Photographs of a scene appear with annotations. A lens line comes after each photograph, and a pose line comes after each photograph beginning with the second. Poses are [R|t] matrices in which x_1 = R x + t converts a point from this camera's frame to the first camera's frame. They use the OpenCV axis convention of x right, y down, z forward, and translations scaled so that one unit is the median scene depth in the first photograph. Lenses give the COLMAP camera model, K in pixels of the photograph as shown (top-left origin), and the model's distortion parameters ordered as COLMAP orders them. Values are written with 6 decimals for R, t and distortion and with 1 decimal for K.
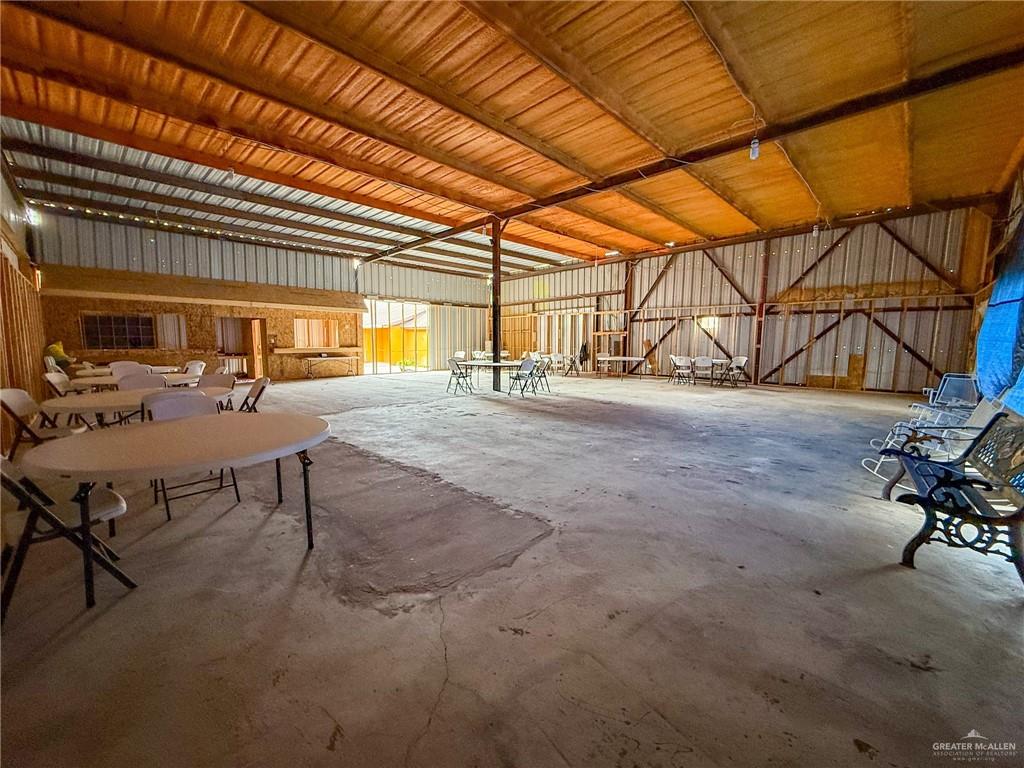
lens RADIAL K [[408.3, 0, 509.9], [0, 408.3, 382.9], [0, 0, 1]] dist [0.003156, 0.000070]
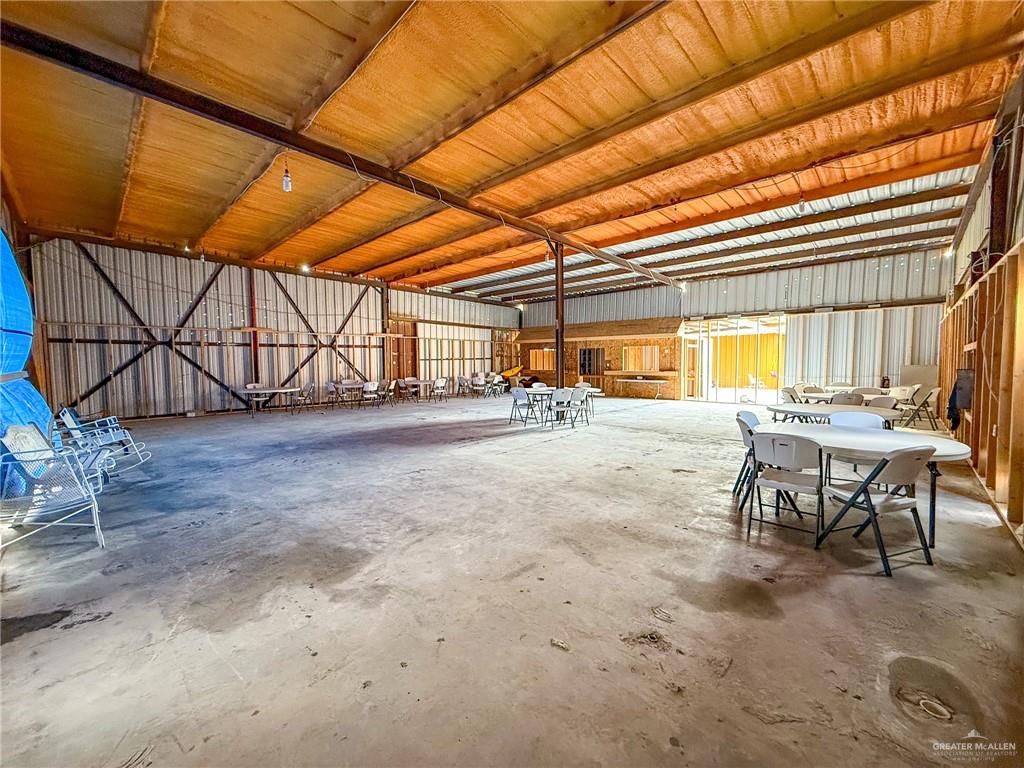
lens RADIAL K [[408.3, 0, 513.2], [0, 408.3, 385.1], [0, 0, 1]] dist [0.003156, 0.000070]
pose [[0.026760, 0.052549, -0.998260, 0.651508], [-0.098921, 0.993855, 0.049666, -0.068465], [0.994735, 0.097419, 0.031794, 0.621998]]
